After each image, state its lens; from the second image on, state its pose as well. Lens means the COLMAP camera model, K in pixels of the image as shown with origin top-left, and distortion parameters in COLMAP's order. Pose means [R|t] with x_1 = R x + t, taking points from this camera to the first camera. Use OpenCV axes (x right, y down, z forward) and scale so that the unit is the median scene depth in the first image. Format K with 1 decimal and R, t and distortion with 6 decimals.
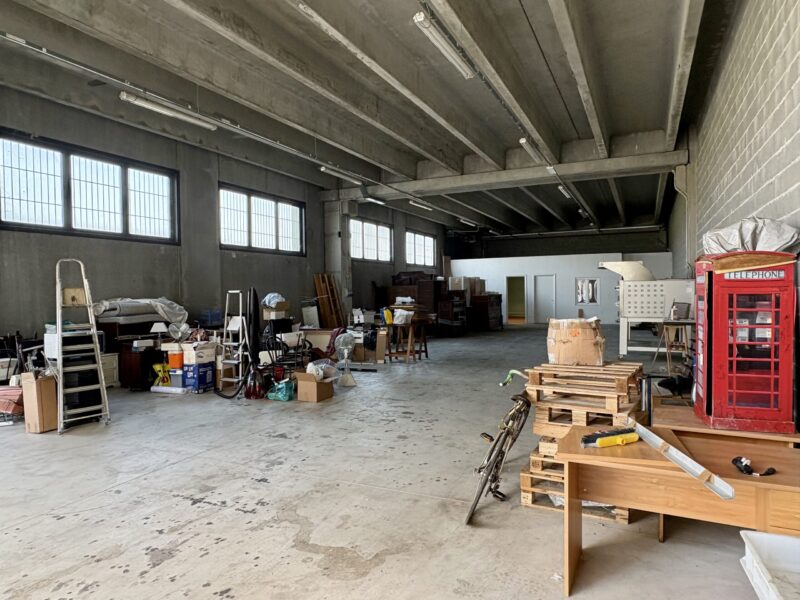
lens RADIAL K [[524.1, 0, 400.0], [0, 524.1, 300.0], [0, 0, 1]] dist [-0.001798, 0.002276]
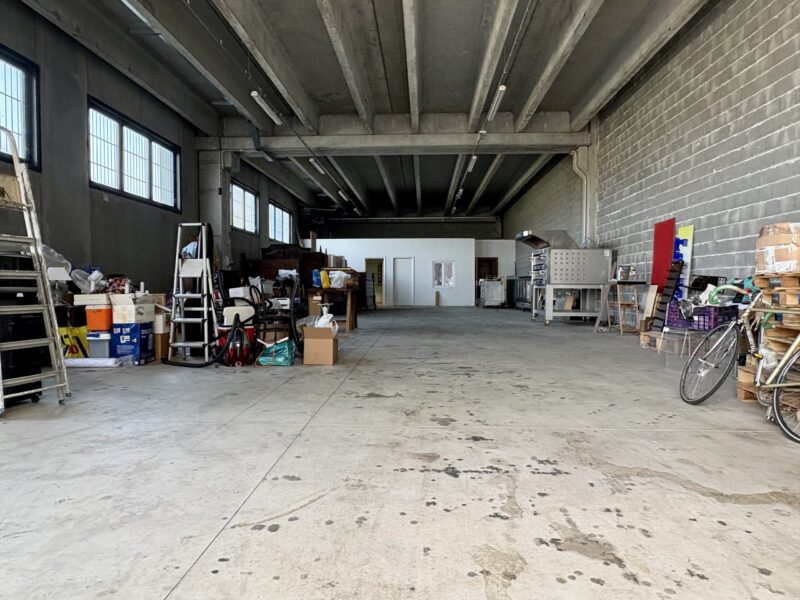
lens RADIAL K [[524.1, 0, 400.0], [0, 524.1, 300.0], [0, 0, 1]] dist [-0.001798, 0.002276]
pose [[0.922775, 0.005541, 0.385300, -0.330632], [-0.007535, 0.999965, 0.003664, 0.085060], [-0.385266, -0.006285, 0.922784, 0.215094]]
